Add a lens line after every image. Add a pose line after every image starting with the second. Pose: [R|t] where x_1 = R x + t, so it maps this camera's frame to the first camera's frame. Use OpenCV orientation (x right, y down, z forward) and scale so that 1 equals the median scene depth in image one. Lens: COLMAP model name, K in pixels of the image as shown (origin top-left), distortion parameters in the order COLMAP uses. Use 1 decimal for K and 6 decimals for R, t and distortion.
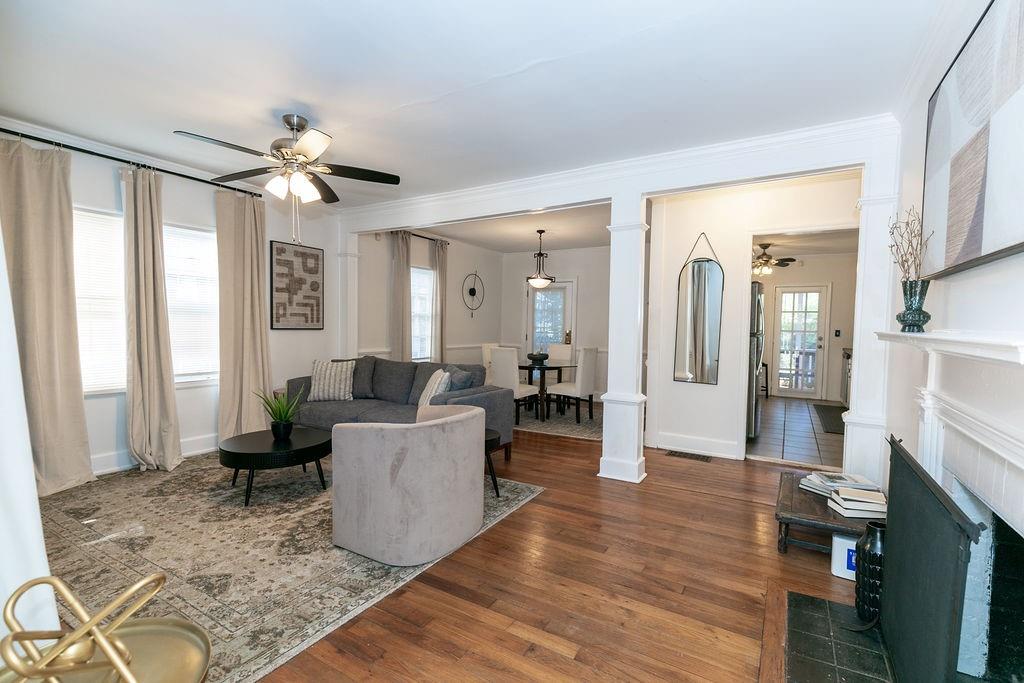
lens RADIAL K [[459.0, 0, 519.4], [0, 459.0, 345.4], [0, 0, 1]] dist [0.006607, -0.001447]
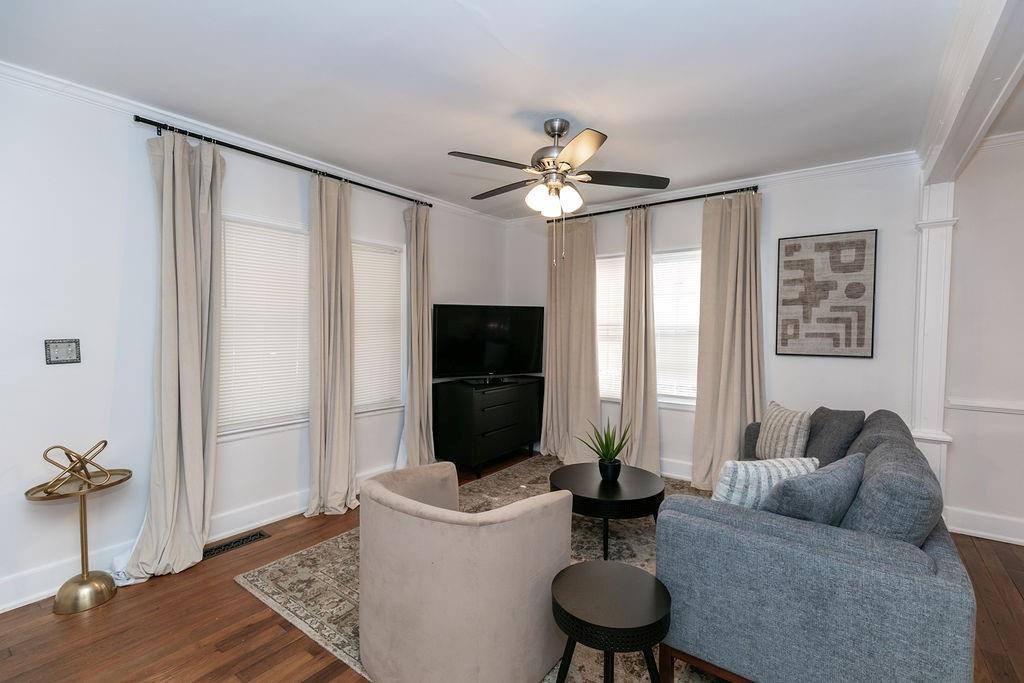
lens RADIAL K [[459.0, 0, 519.6], [0, 459.0, 345.0], [0, 0, 1]] dist [0.006607, -0.001447]
pose [[-0.101293, 0.022218, -0.994609, 0.262808], [-0.046421, 0.998556, 0.027033, -0.051025], [0.993773, 0.048909, -0.100115, 0.640773]]
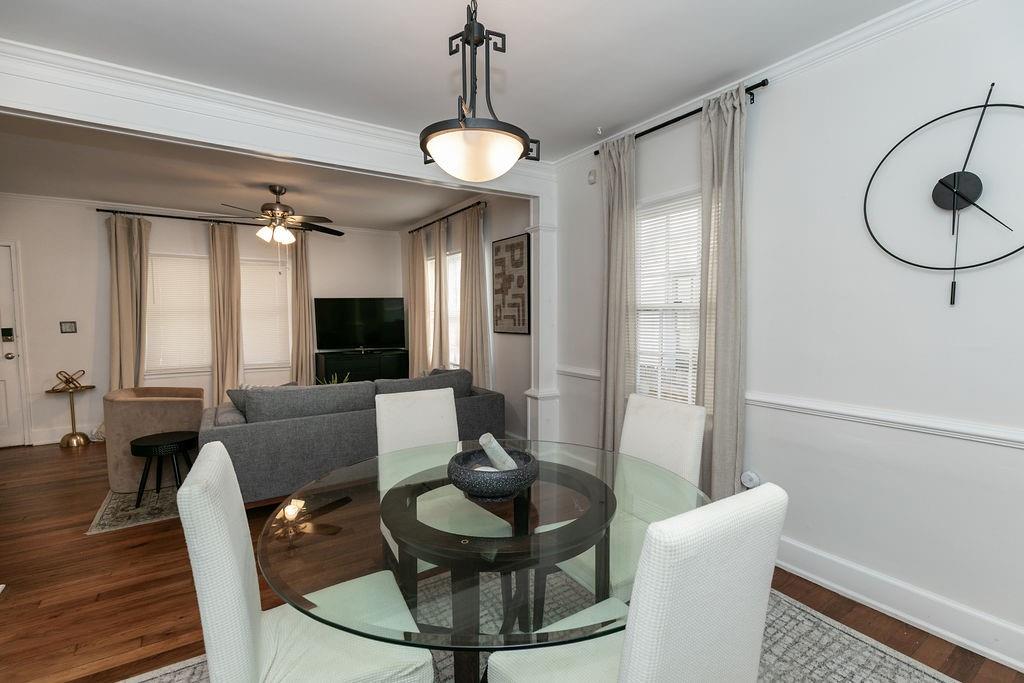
lens RADIAL K [[459.0, 0, 521.7], [0, 459.0, 346.2], [0, 0, 1]] dist [0.006607, -0.001447]
pose [[-0.426542, 0.049119, -0.903133, 0.322703], [-0.037217, 0.996725, 0.071786, -0.077189], [0.903702, 0.064231, -0.423317, 1.447825]]
